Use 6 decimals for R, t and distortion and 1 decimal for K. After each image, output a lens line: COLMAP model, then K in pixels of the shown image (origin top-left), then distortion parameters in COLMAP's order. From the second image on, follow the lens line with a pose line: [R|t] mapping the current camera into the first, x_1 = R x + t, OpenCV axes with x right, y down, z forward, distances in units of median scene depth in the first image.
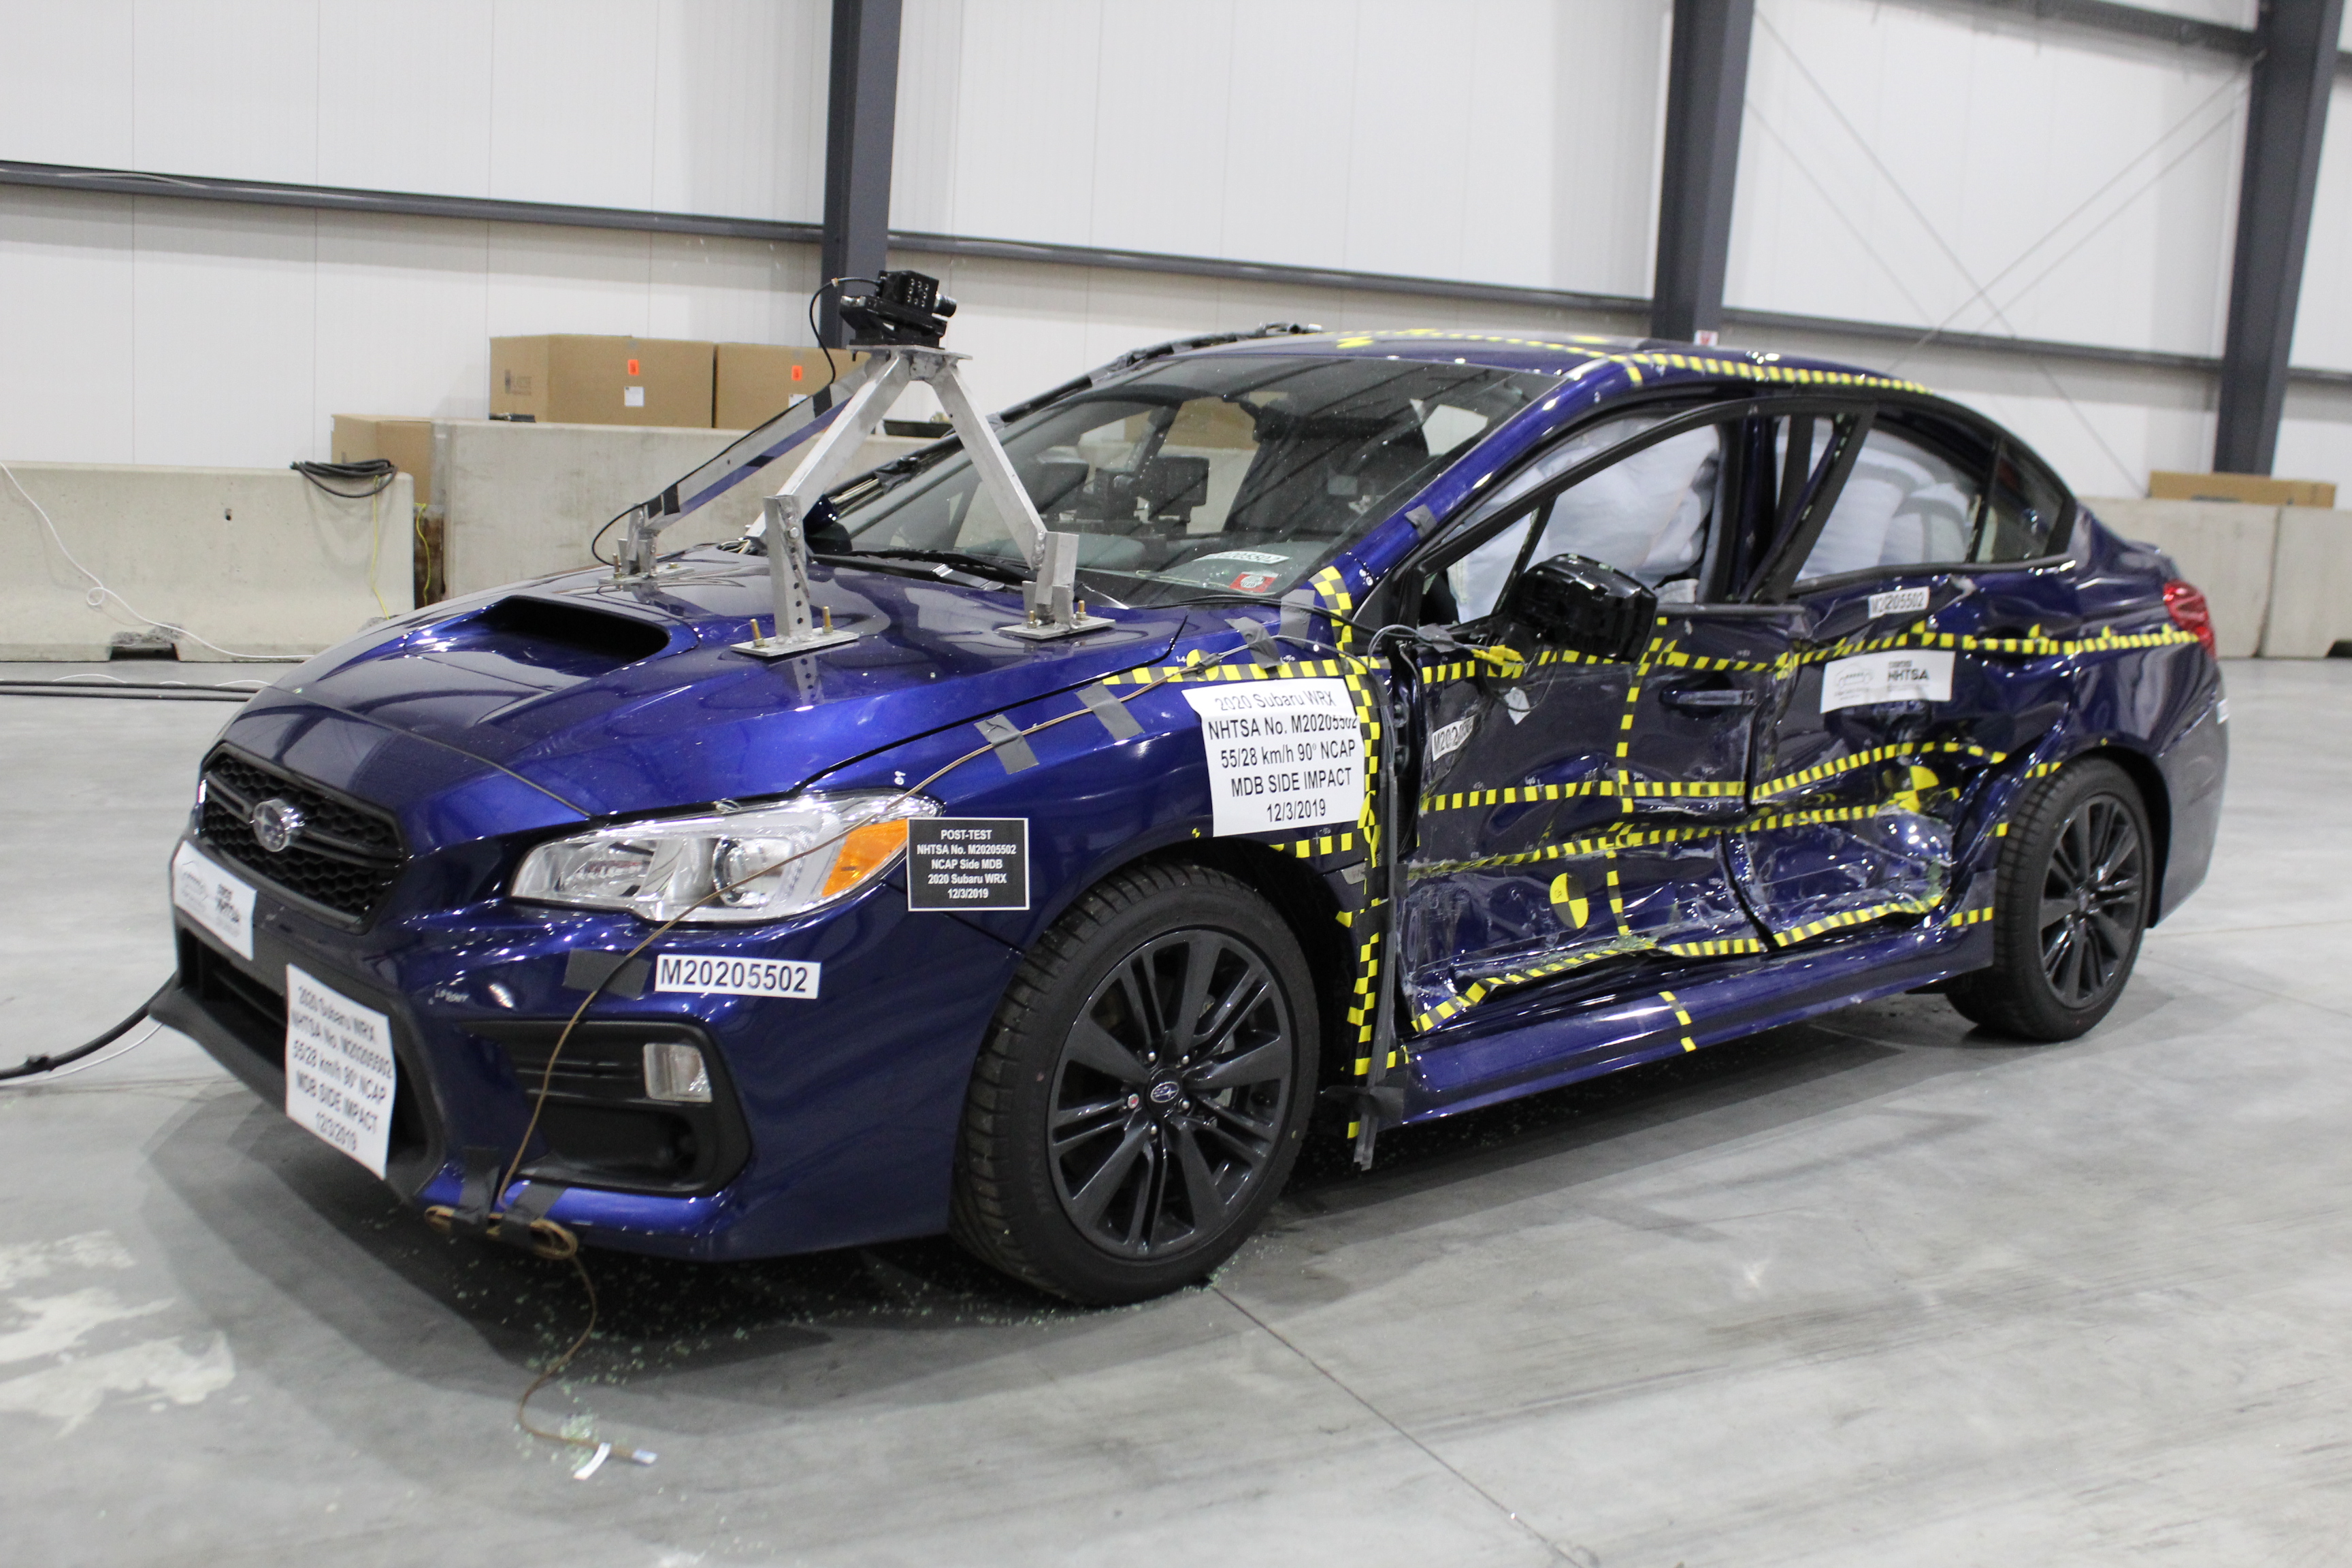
lens RADIAL K [[2311.4, 0, 1176.0], [0, 2311.4, 784.0], [0, 0, 1]] dist [-0.075868, 0.025302]
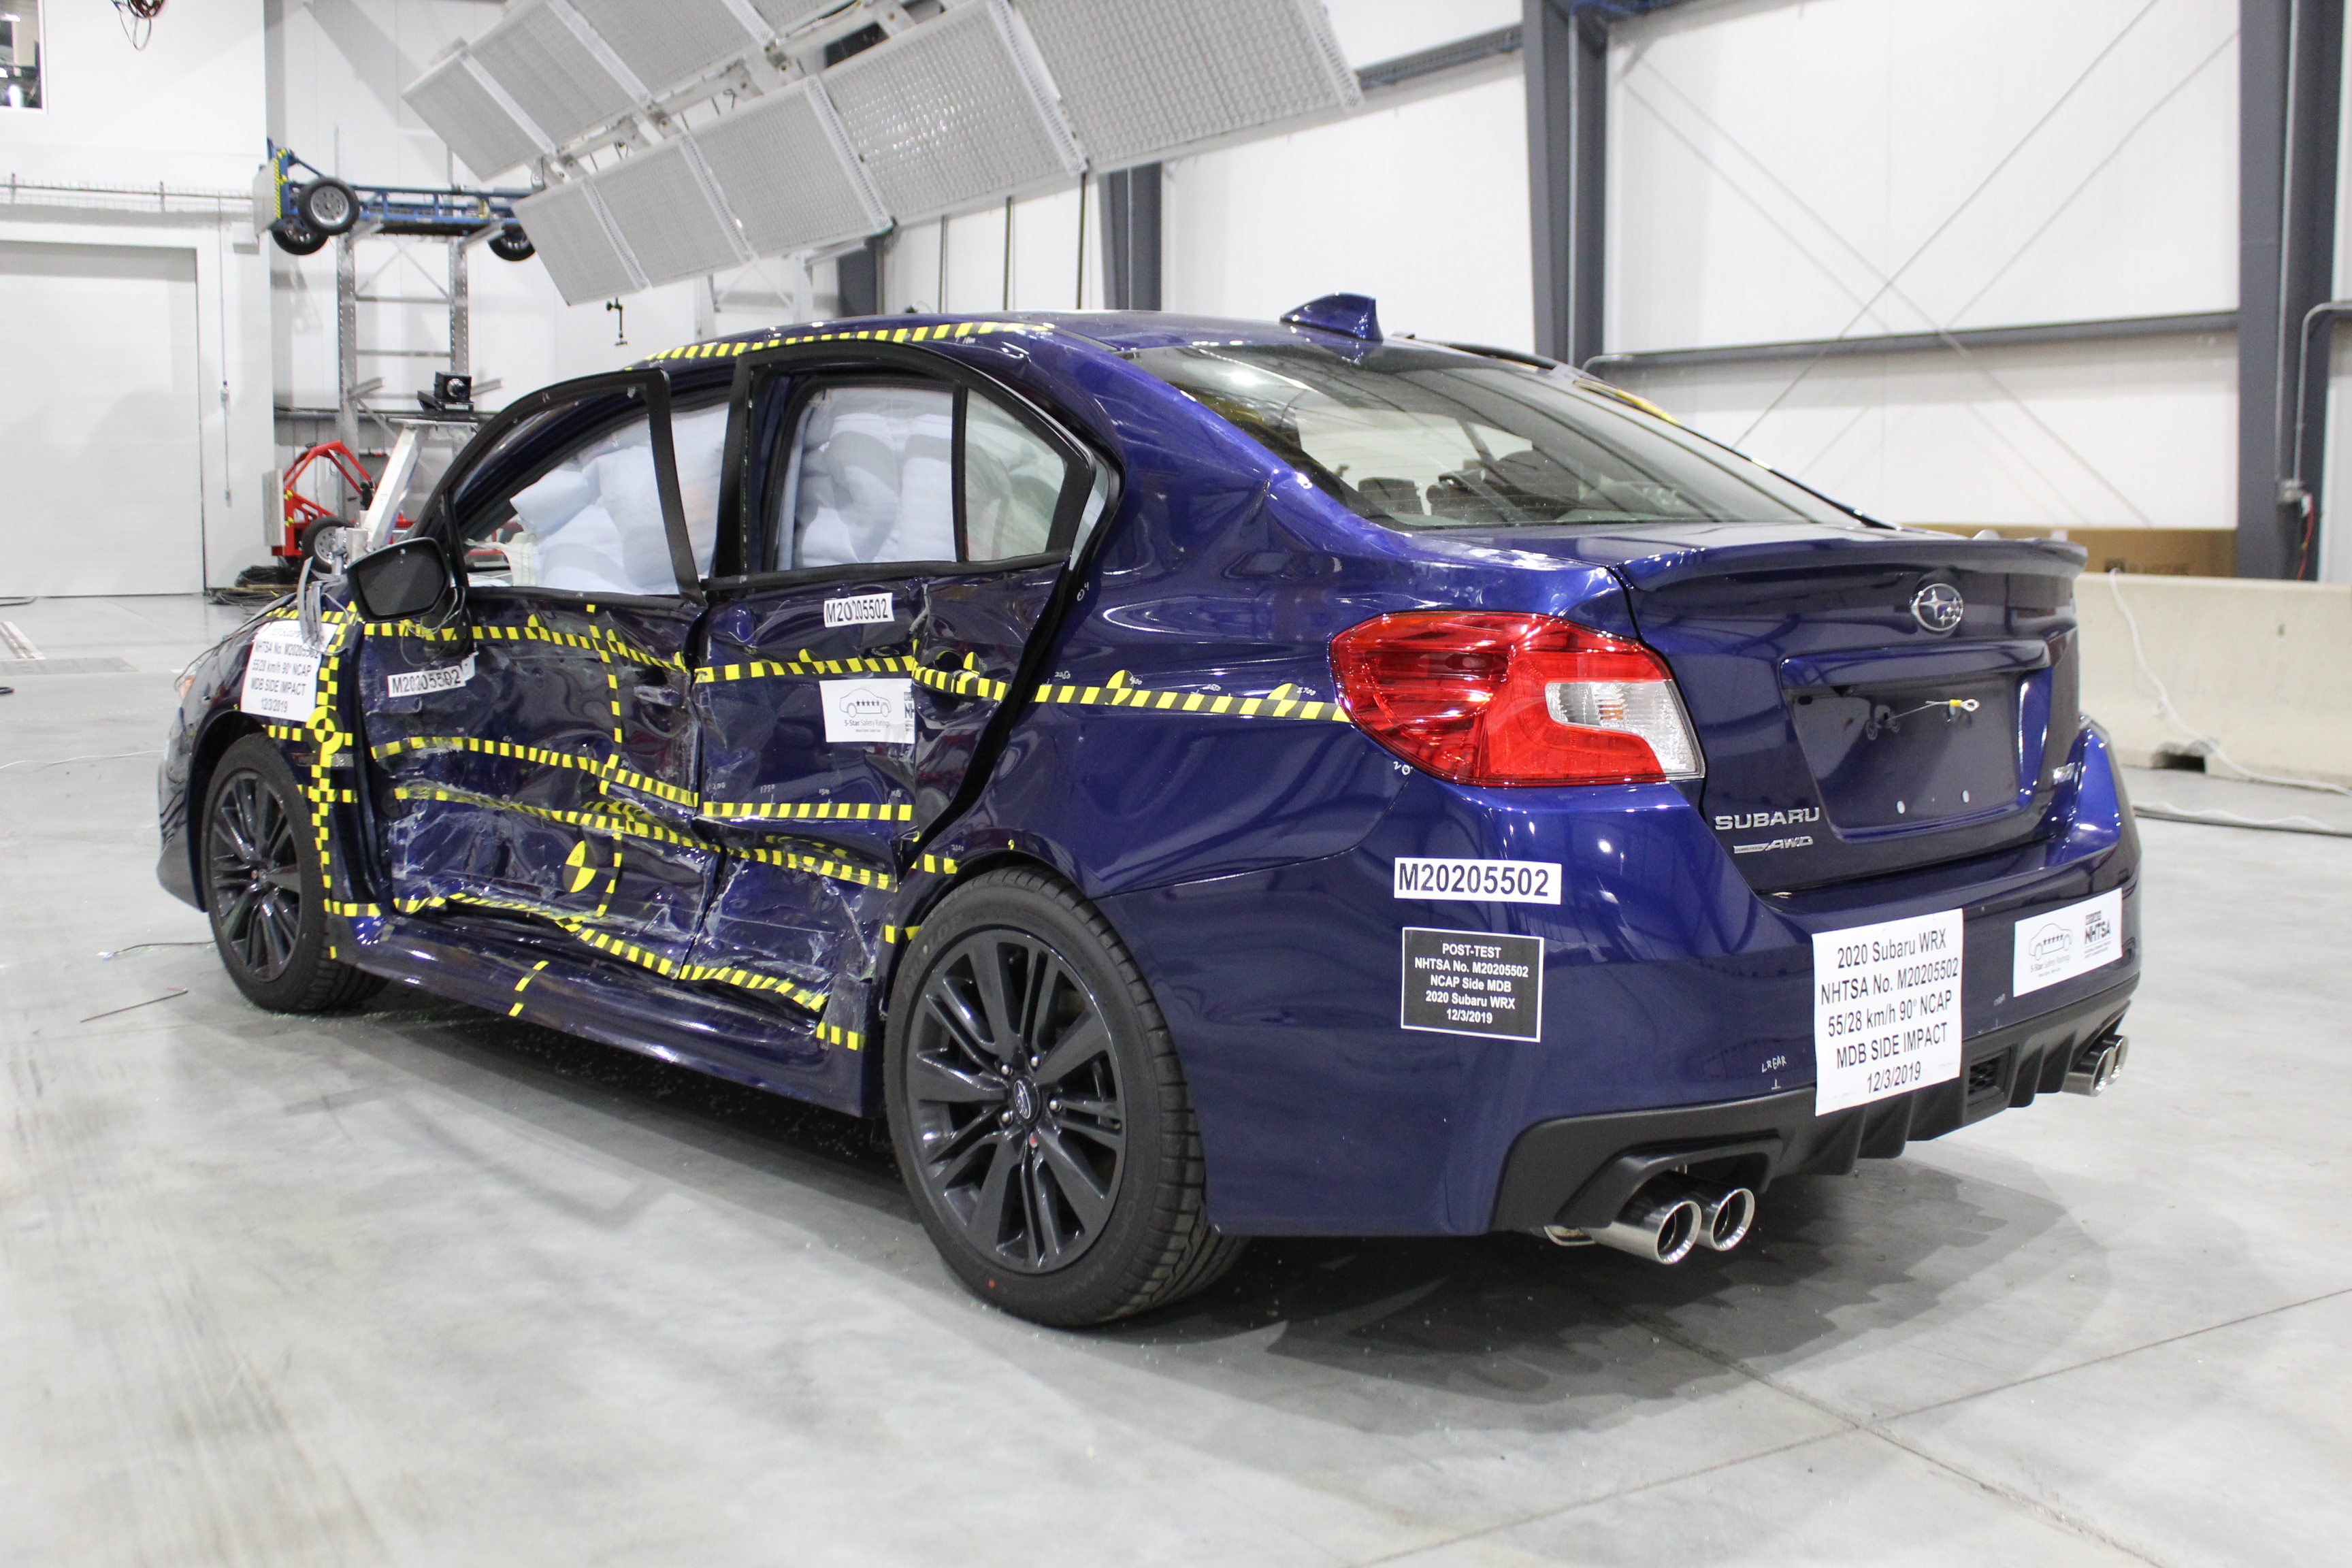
lens RADIAL K [[2311.4, 0, 1176.0], [0, 2311.4, 784.0], [0, 0, 1]] dist [-0.075868, 0.025302]
pose [[0.037553, 0.068132, -0.996969, 1.189832], [-0.157126, 0.985666, 0.061441, -0.092698], [0.986864, 0.154342, 0.047720, 1.158682]]
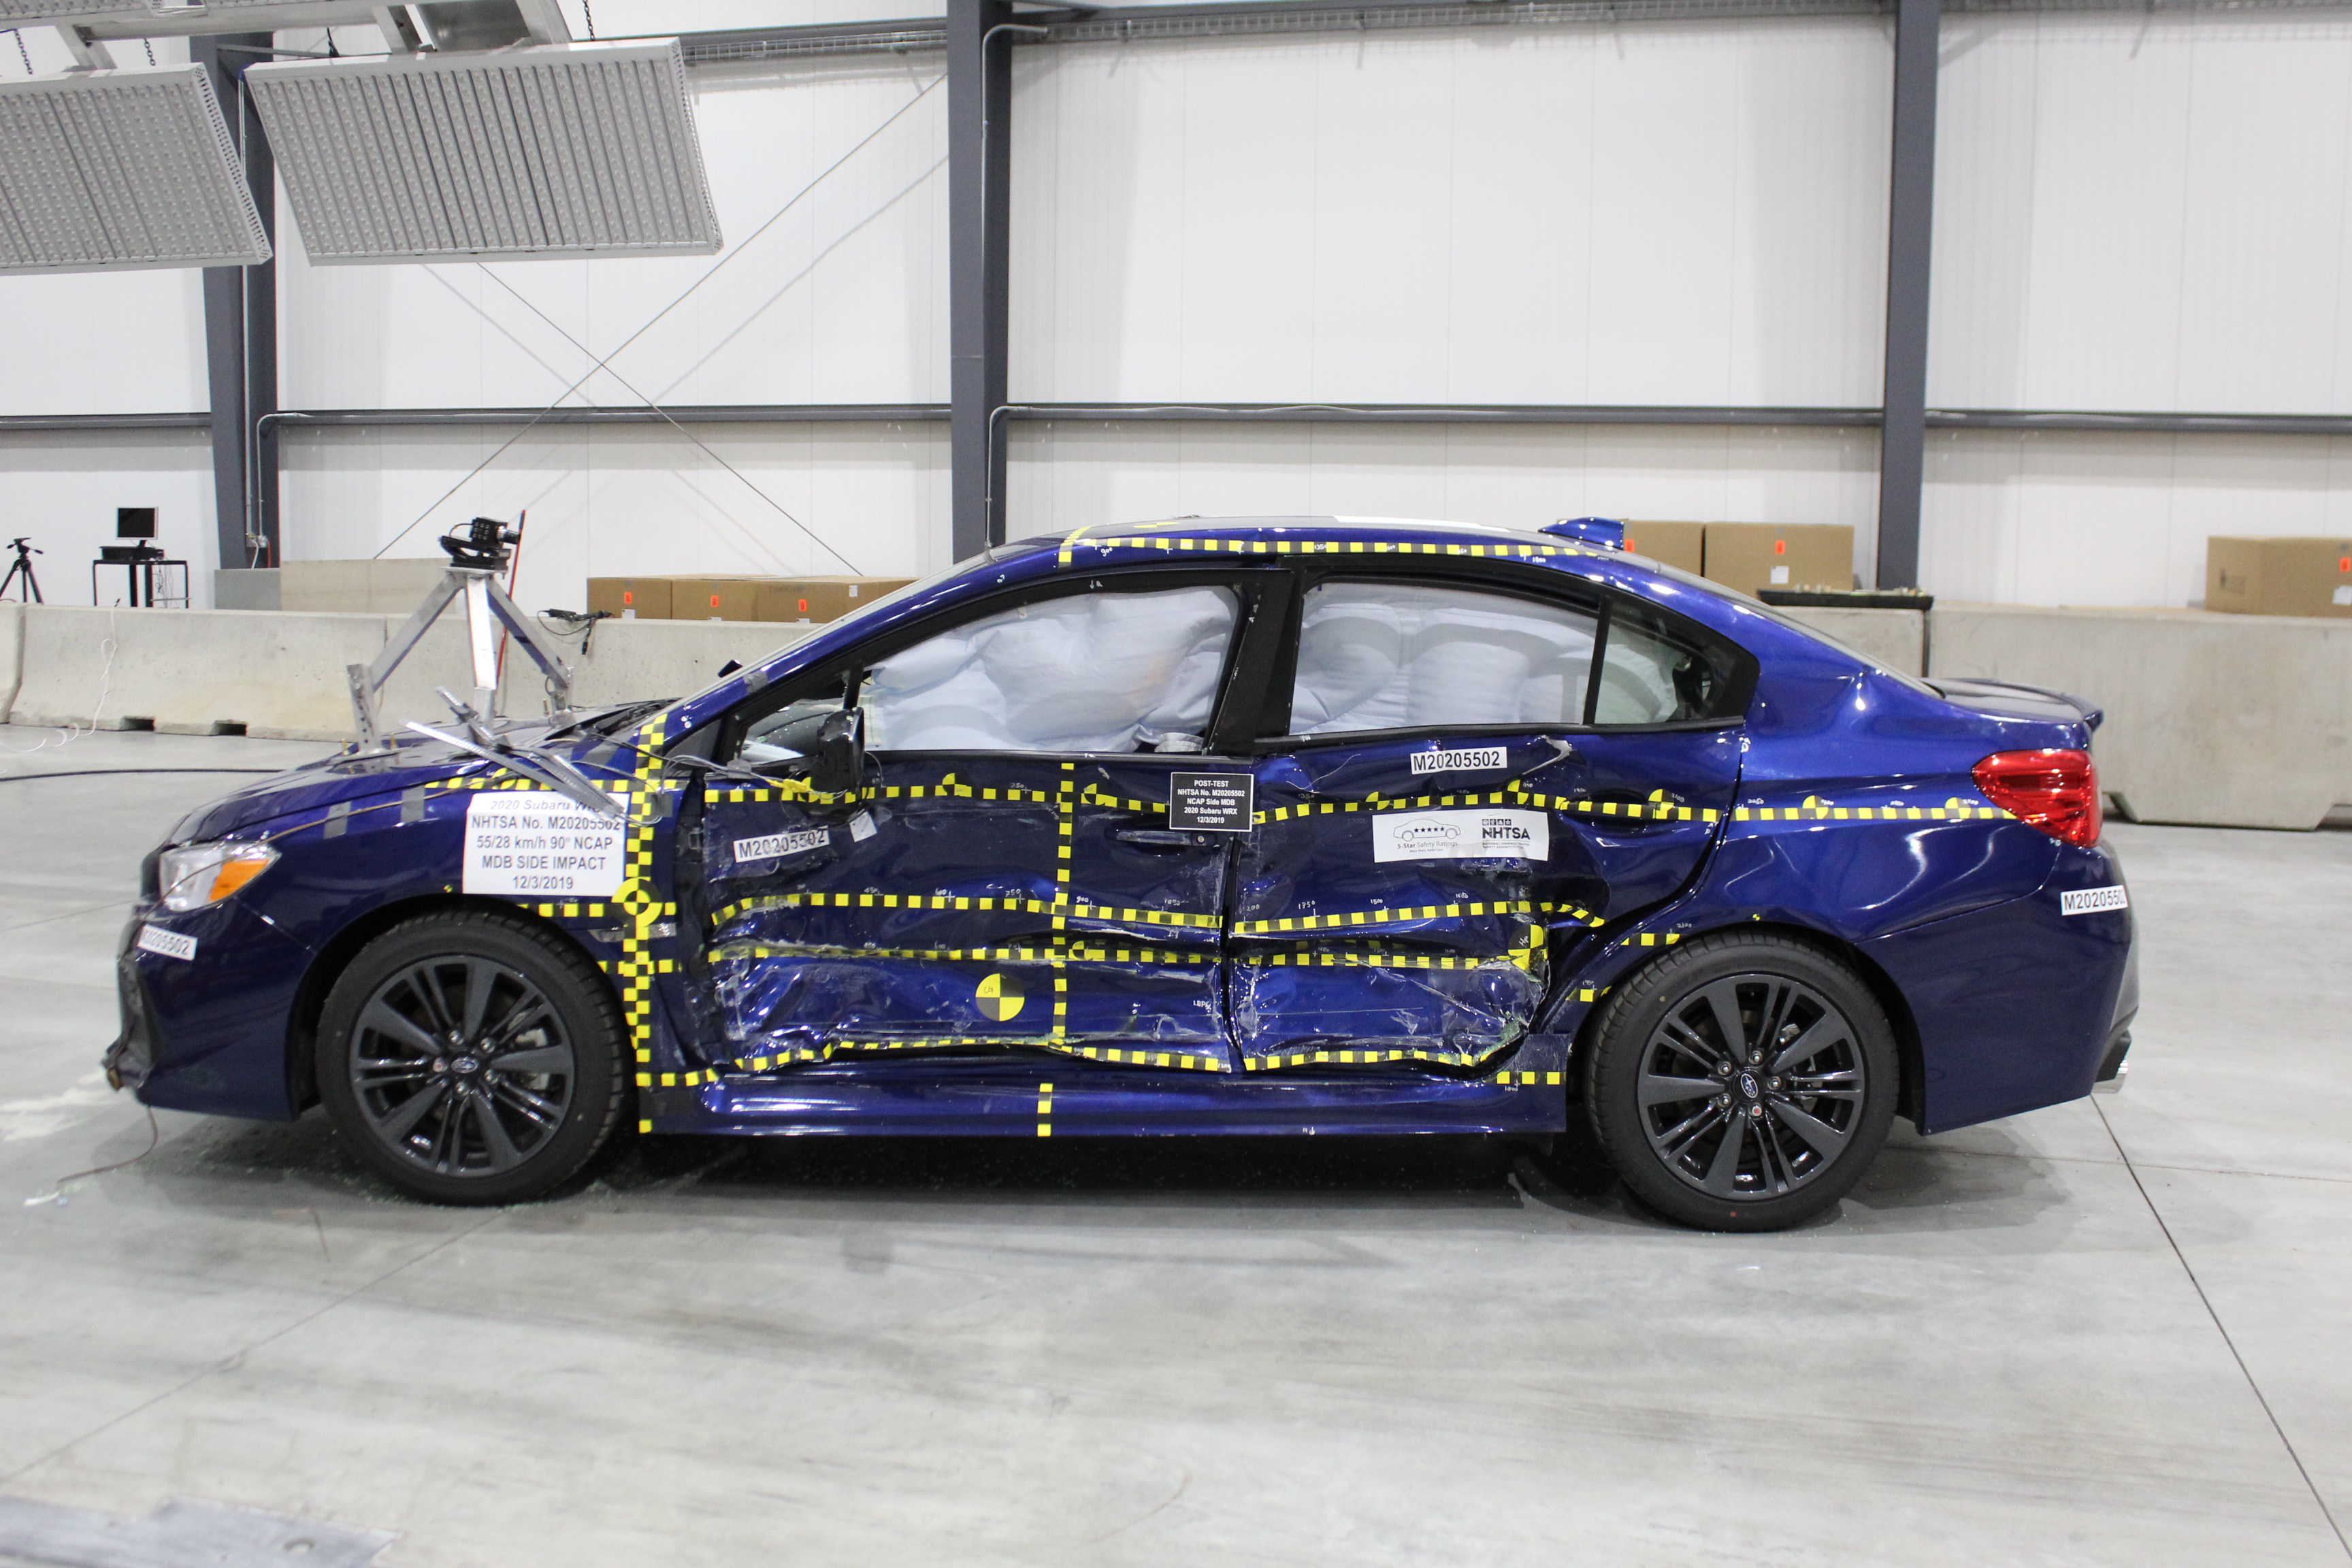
lens RADIAL K [[2164.0, 0, 1176.0], [0, 2164.0, 784.0], [0, 0, 1]] dist [-0.110286, 0.011888]
pose [[0.737949, 0.037034, -0.673840, 0.940281], [-0.080757, 0.996164, -0.033691, -0.027705], [0.670008, 0.079280, 0.738109, 0.215179]]
